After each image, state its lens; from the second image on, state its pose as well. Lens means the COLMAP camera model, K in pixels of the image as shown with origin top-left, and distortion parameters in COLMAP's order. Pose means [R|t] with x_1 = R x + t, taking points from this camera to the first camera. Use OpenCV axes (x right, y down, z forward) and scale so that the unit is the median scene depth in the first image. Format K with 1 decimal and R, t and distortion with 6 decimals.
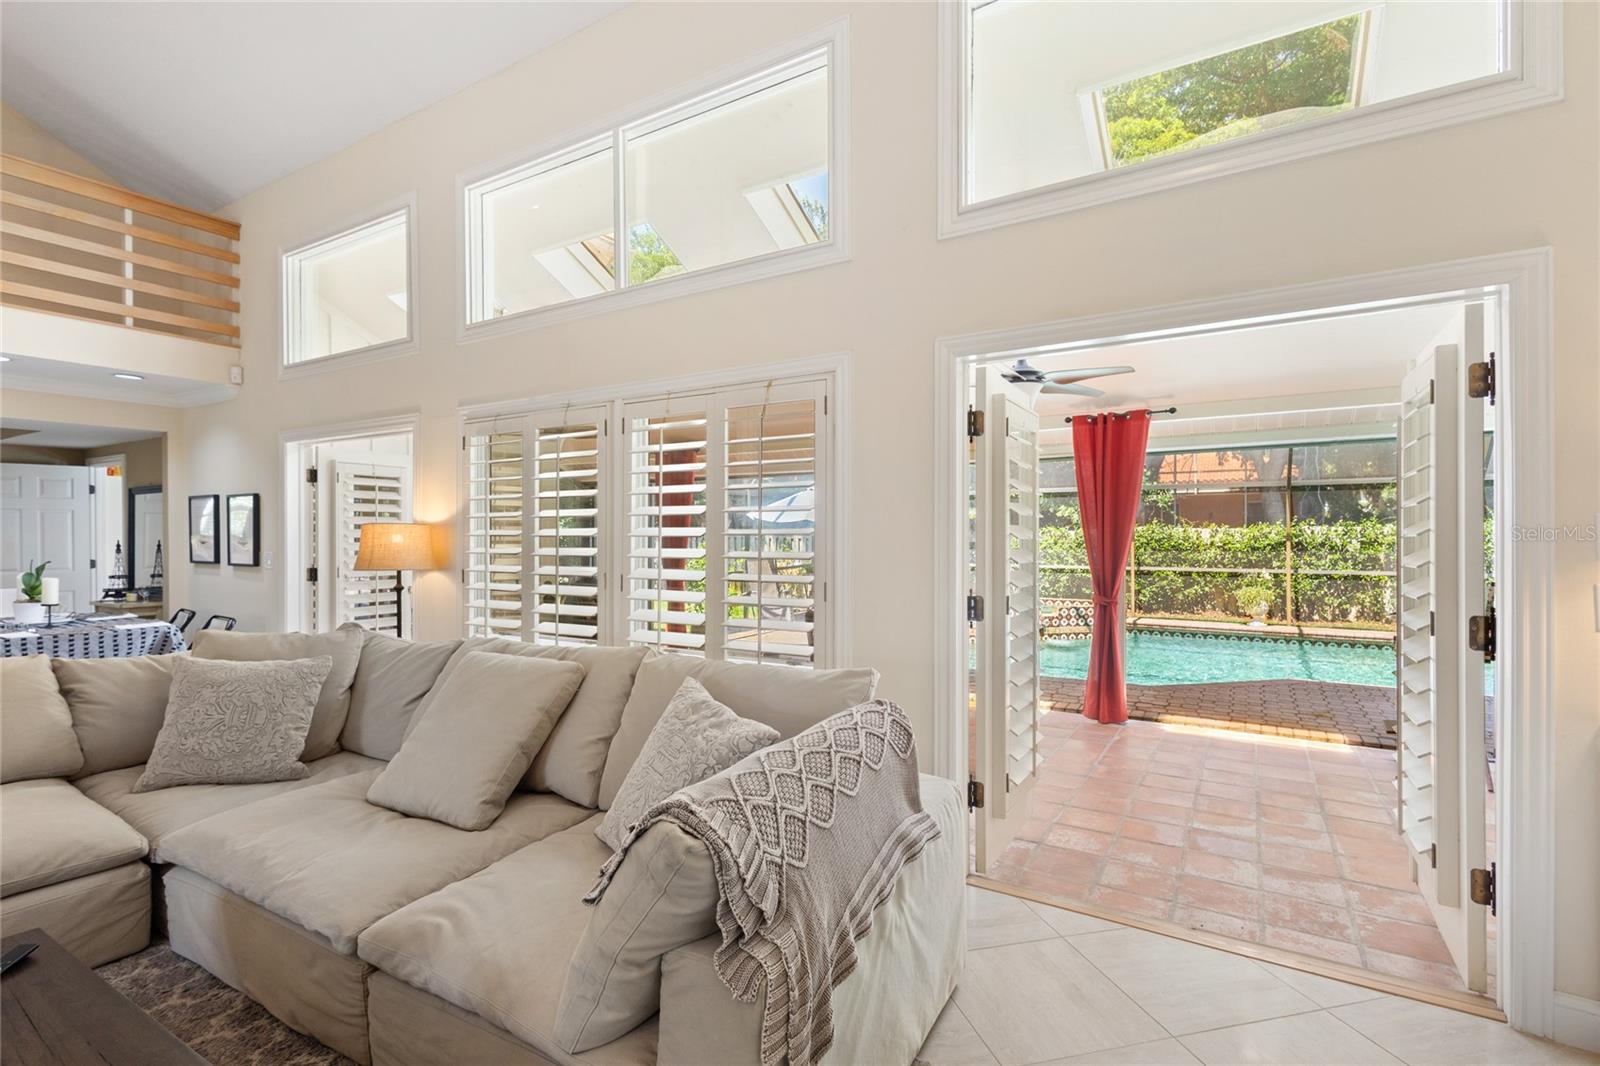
lens RADIAL K [[744.1, 0, 789.0], [0, 744.1, 536.2], [0, 0, 1]] dist [0.005064, 0.000239]
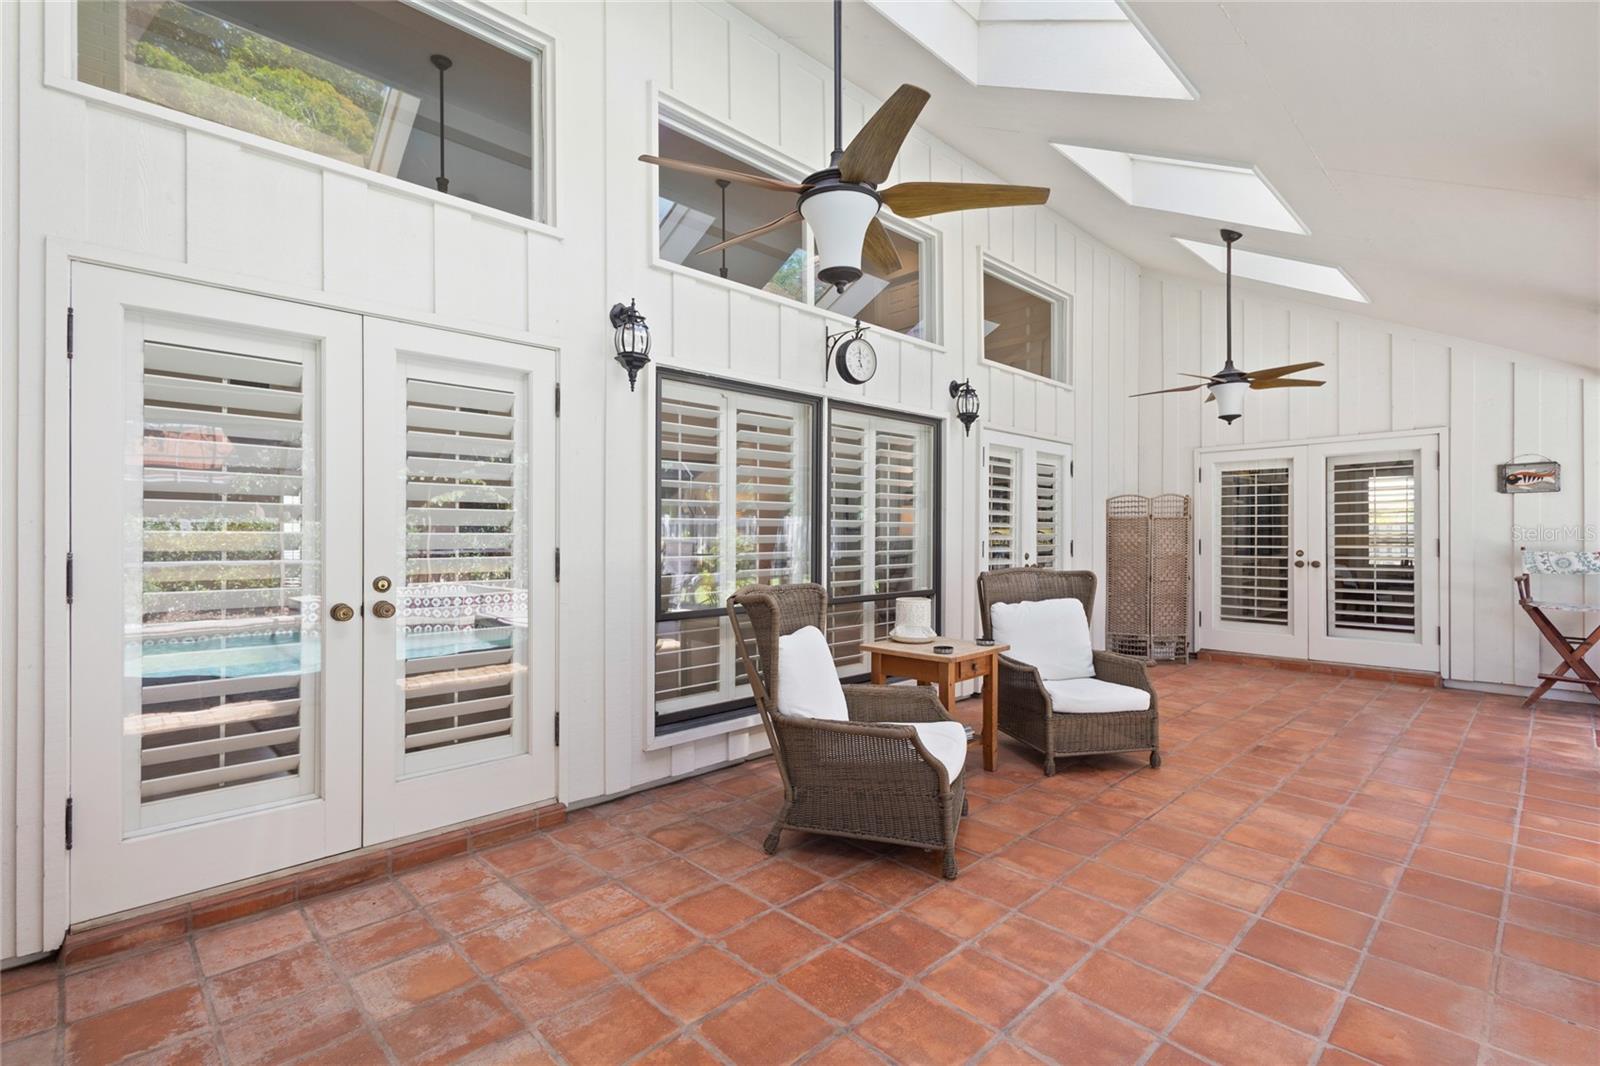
lens RADIAL K [[733.9, 0, 794.9], [0, 733.9, 531.5], [0, 0, 1]] dist [0.004730, 0.000315]
pose [[-0.252445, 0.010237, -0.967557, 1.139632], [0.005476, 0.999943, 0.009151, 0.039330], [0.967596, -0.002988, -0.252487, 1.515655]]
